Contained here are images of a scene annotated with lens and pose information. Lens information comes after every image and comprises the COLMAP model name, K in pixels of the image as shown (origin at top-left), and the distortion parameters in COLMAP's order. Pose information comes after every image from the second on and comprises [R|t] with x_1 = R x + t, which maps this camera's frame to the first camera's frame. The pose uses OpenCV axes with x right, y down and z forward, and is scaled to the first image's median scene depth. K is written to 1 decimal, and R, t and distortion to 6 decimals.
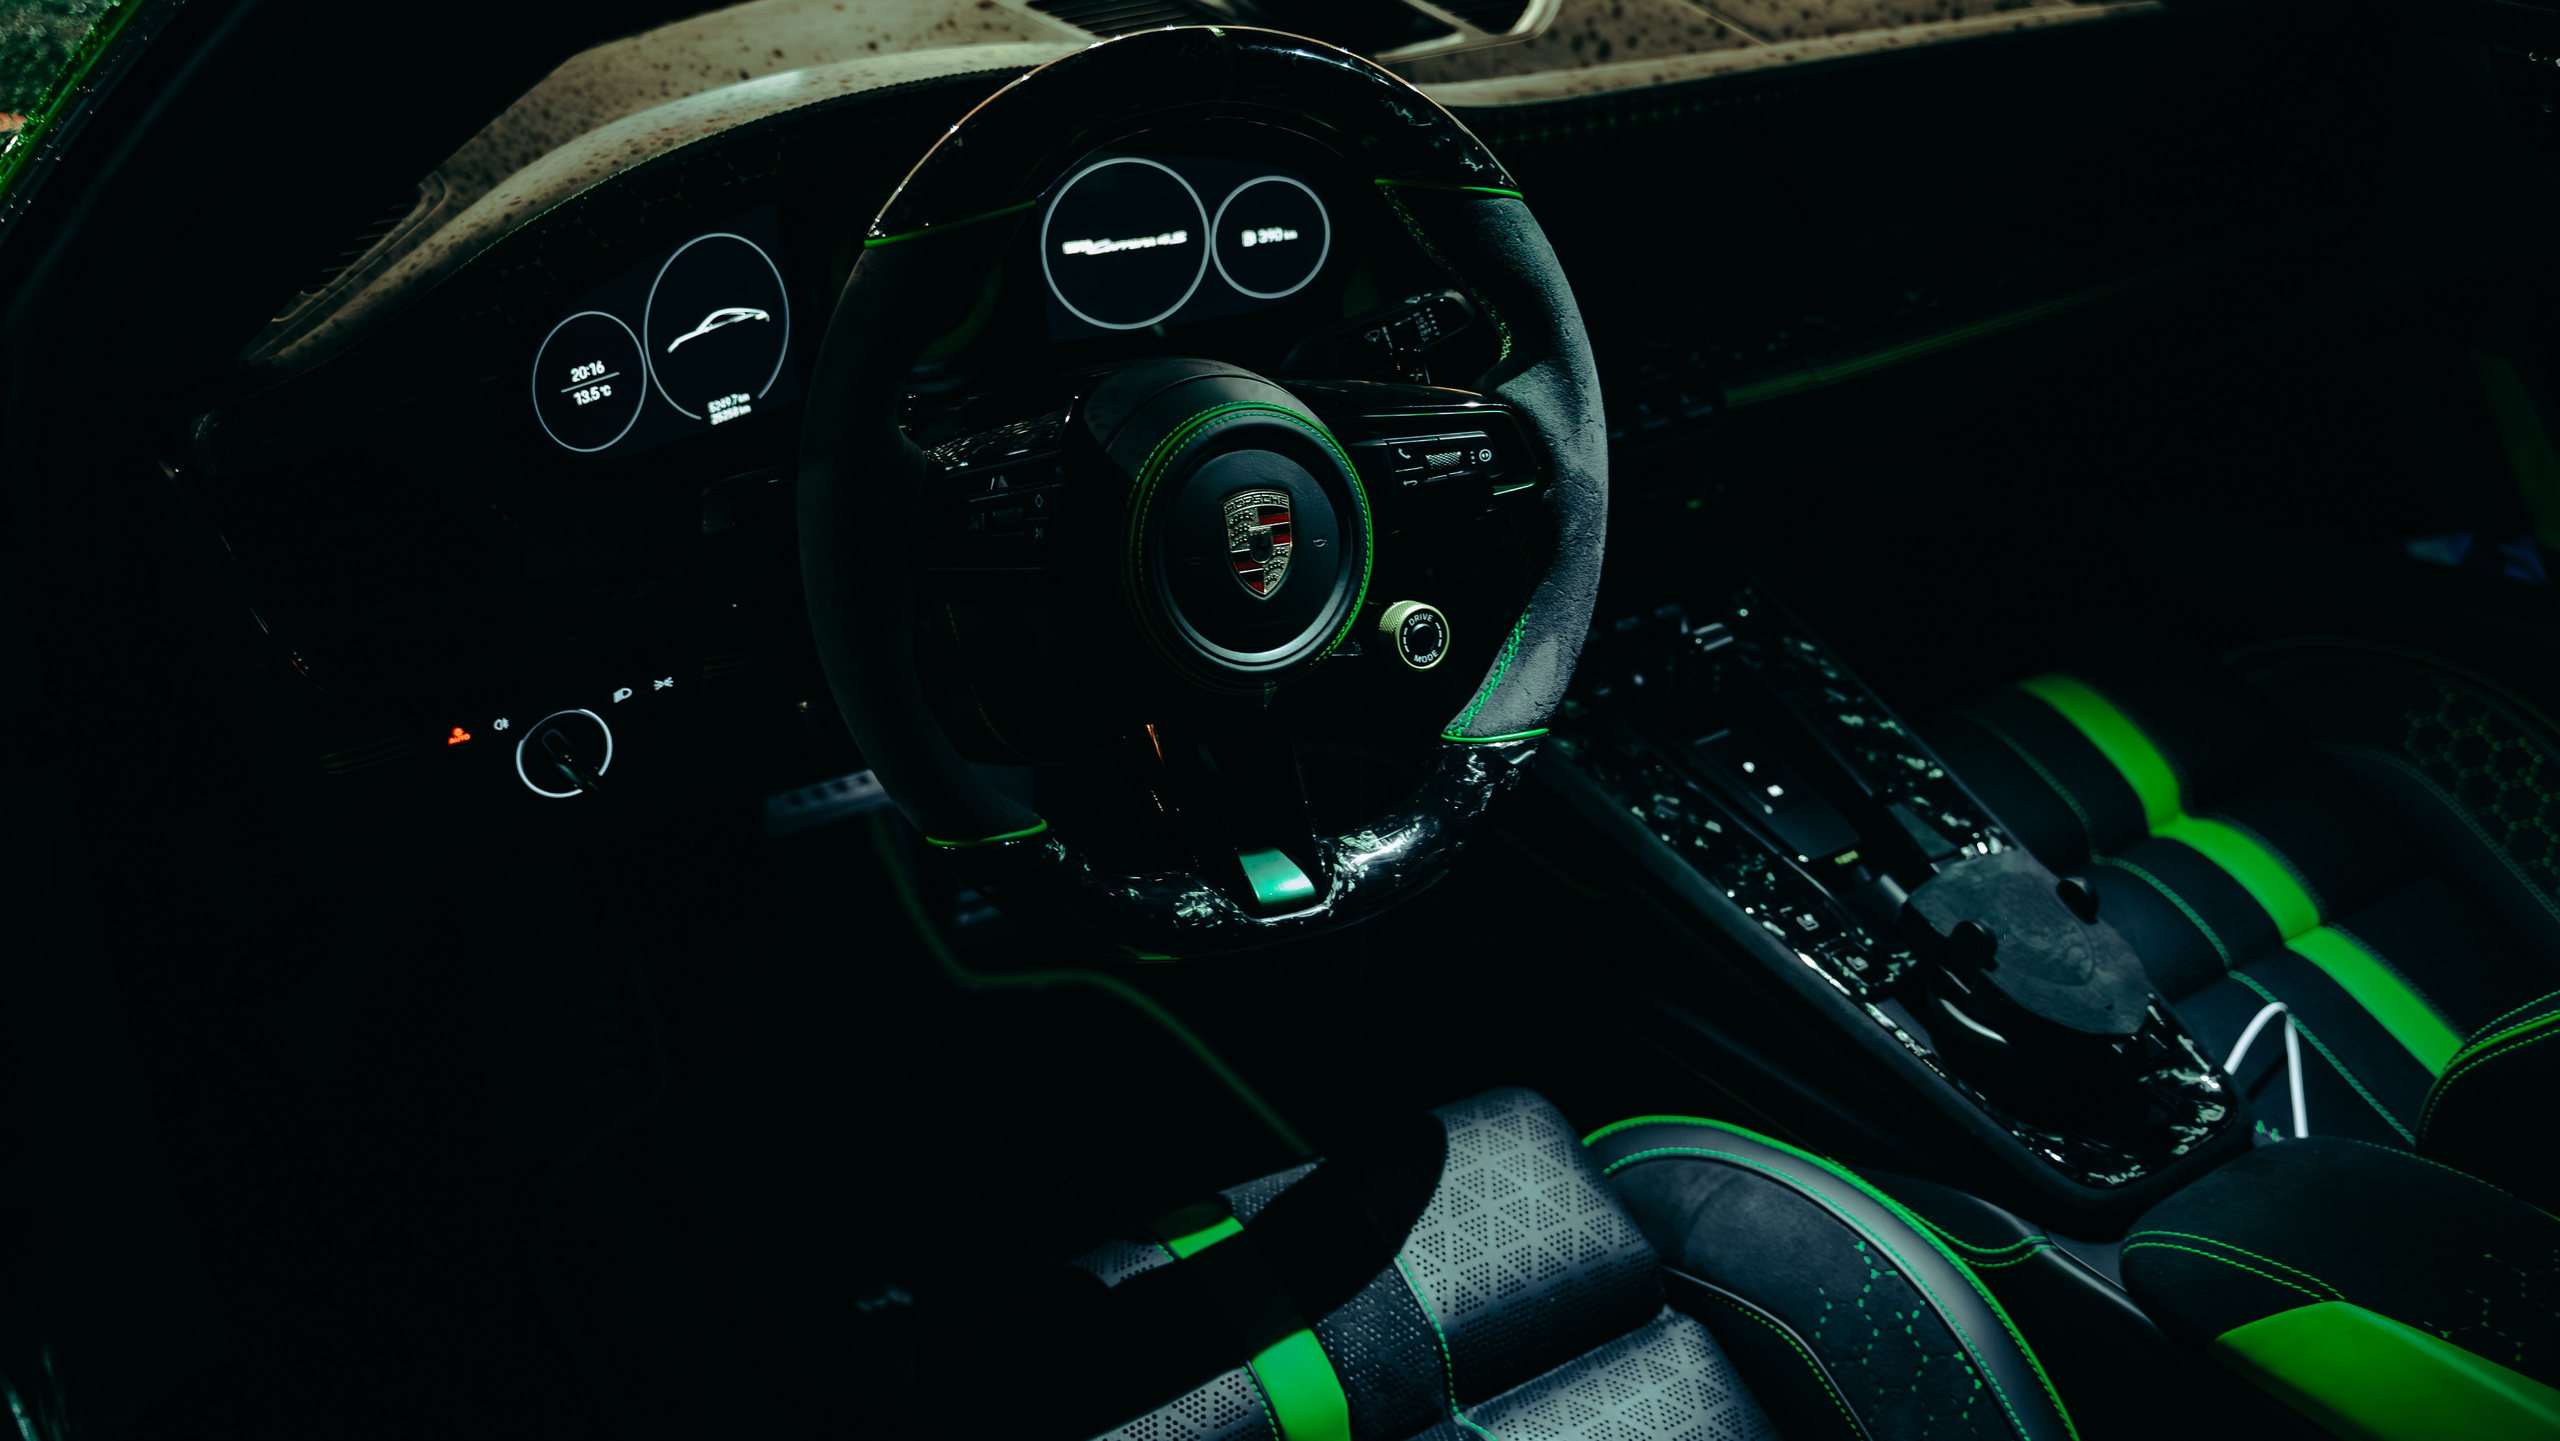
lens RADIAL K [[2571.6, 0, 1285.2], [0, 2571.6, 715.6], [0, 0, 1]] dist [-0.016634, 0.000000]
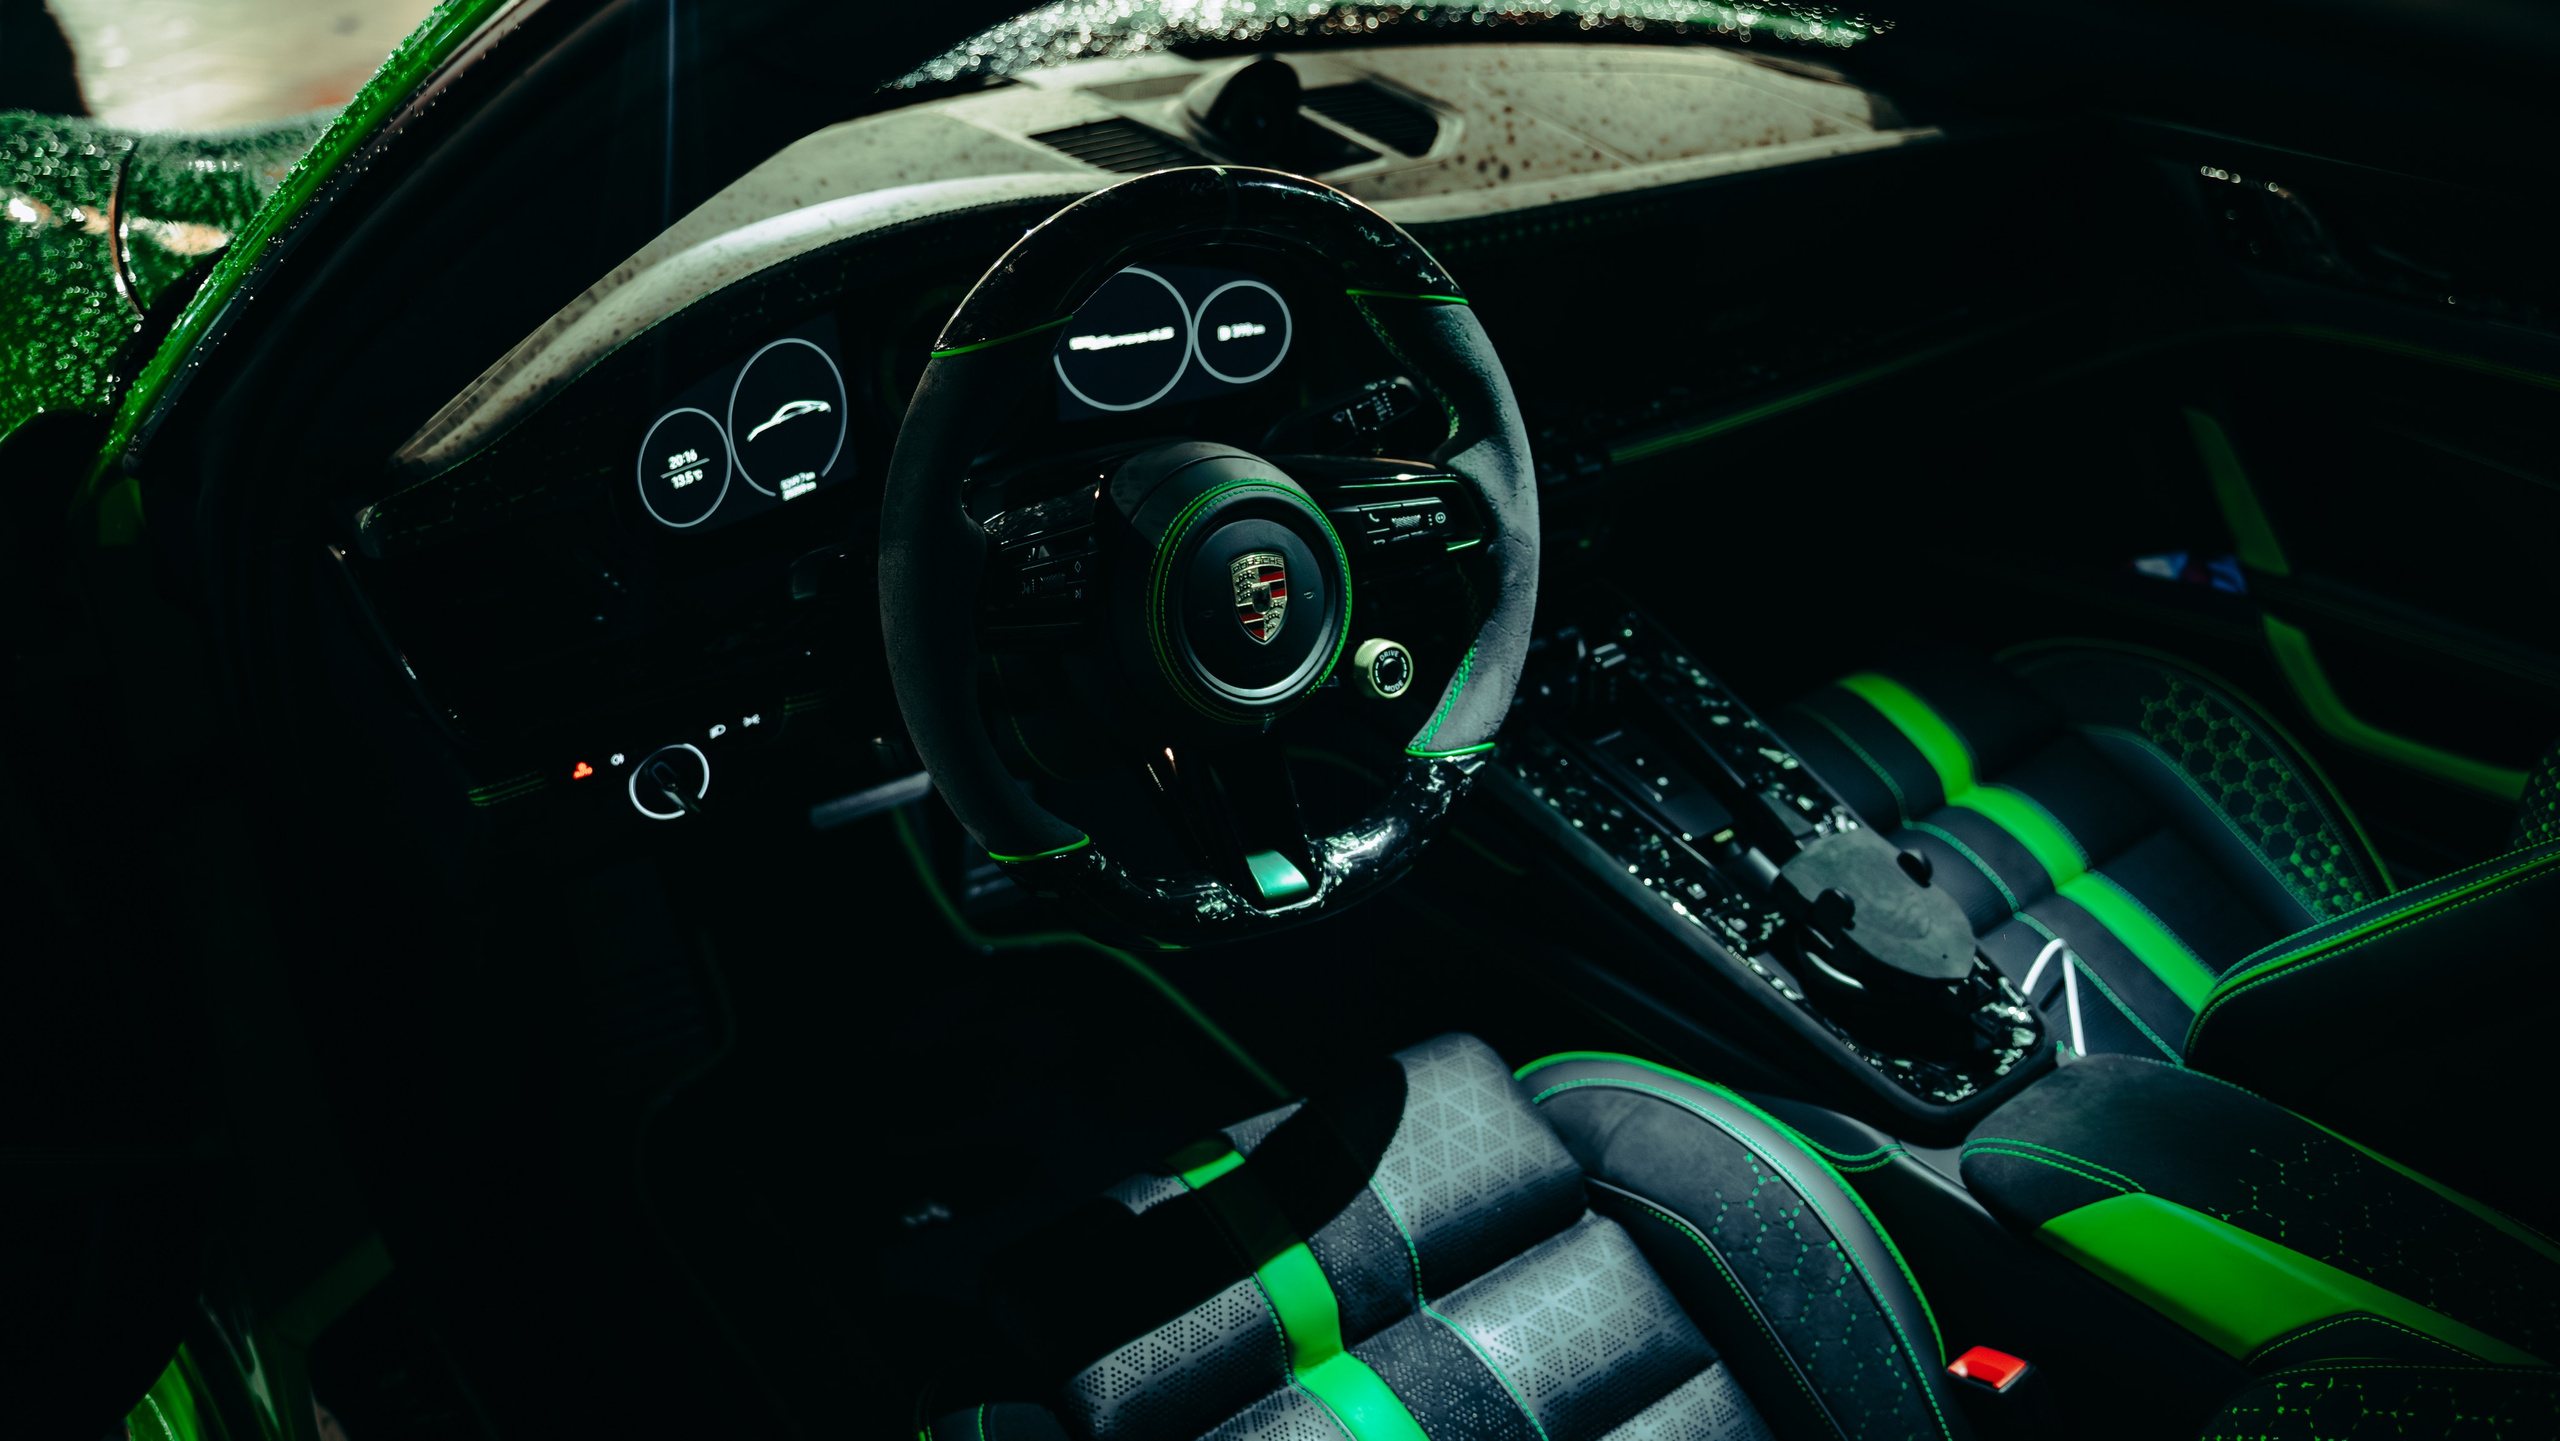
lens RADIAL K [[2091.1, 0, 1285.0], [0, 2091.1, 701.8], [0, 0, 1]] dist [-0.087970, 0.023147]
pose [[0.998465, -0.020542, 0.051432, -0.042779], [0.020125, 0.999760, 0.008617, -0.023192], [-0.051597, -0.007569, 0.998639, 0.027079]]
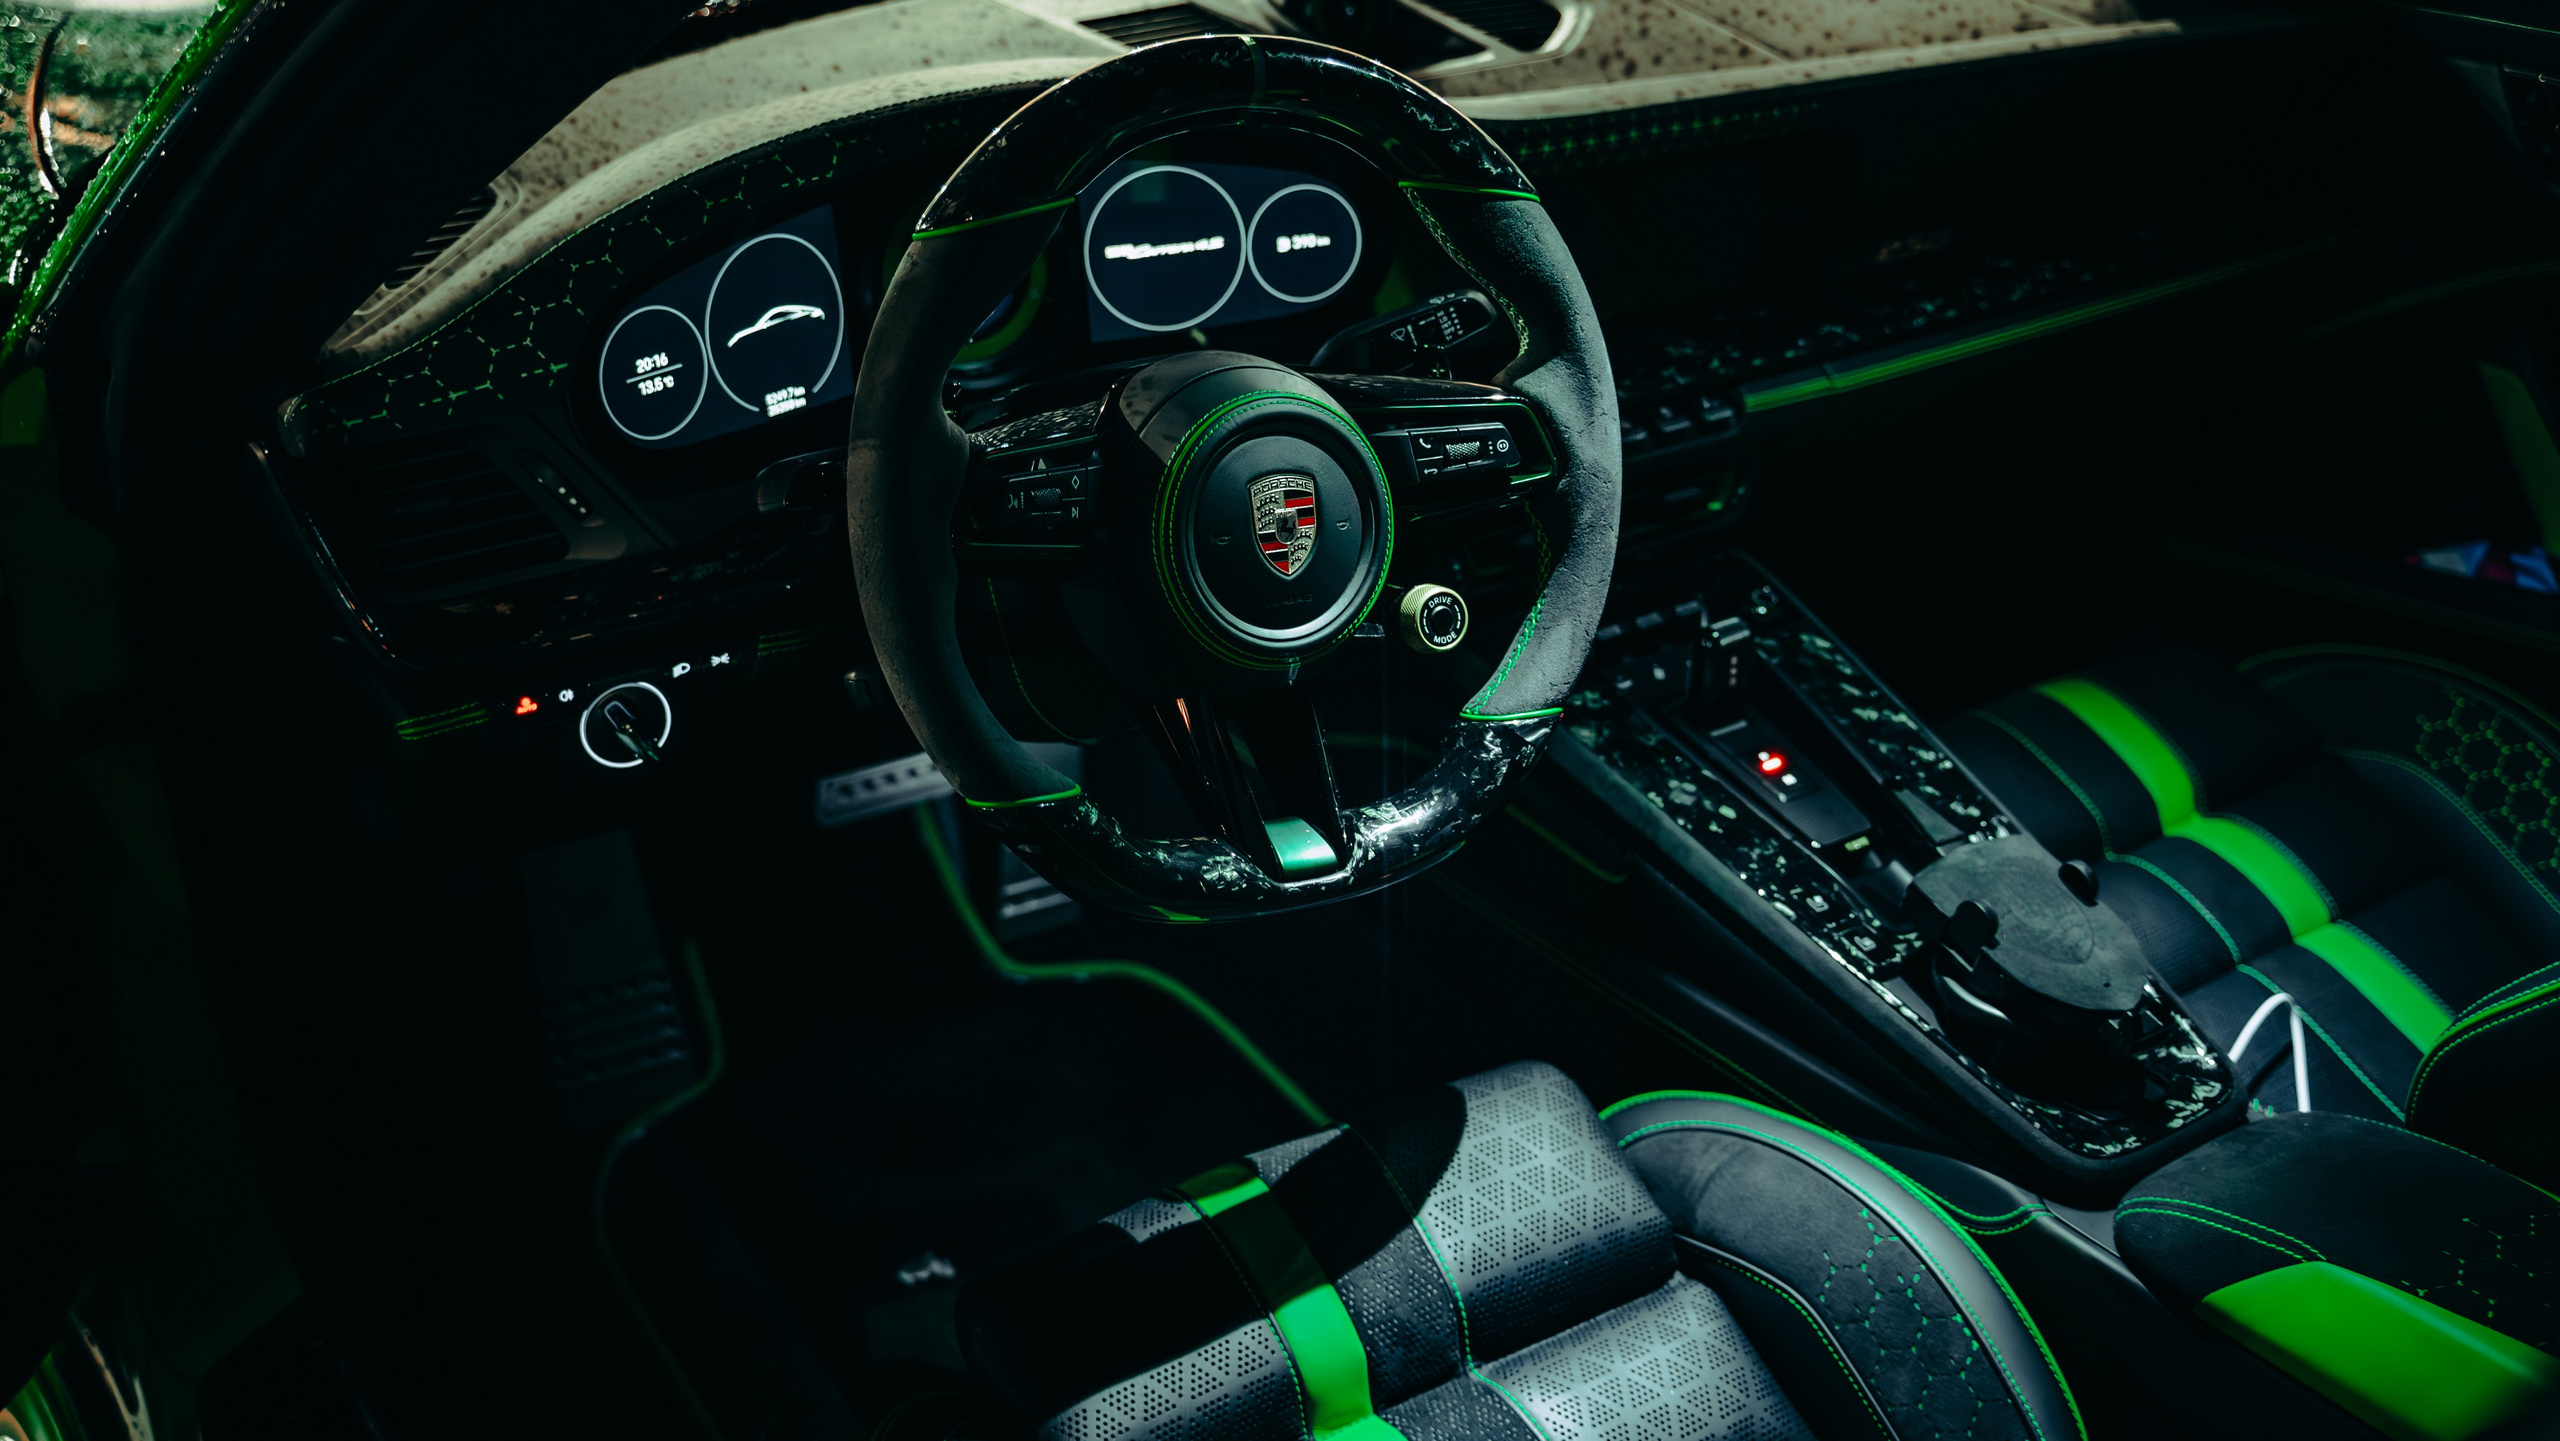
lens RADIAL K [[2571.6, 0, 1283.3], [0, 2571.6, 712.1], [0, 0, 1]] dist [-0.016634, 0.000000]
pose [[0.999703, 0.007220, -0.023280, 0.012530], [-0.007597, 0.999841, -0.016119, 0.022908], [0.023160, 0.016291, 0.999599, -0.043809]]
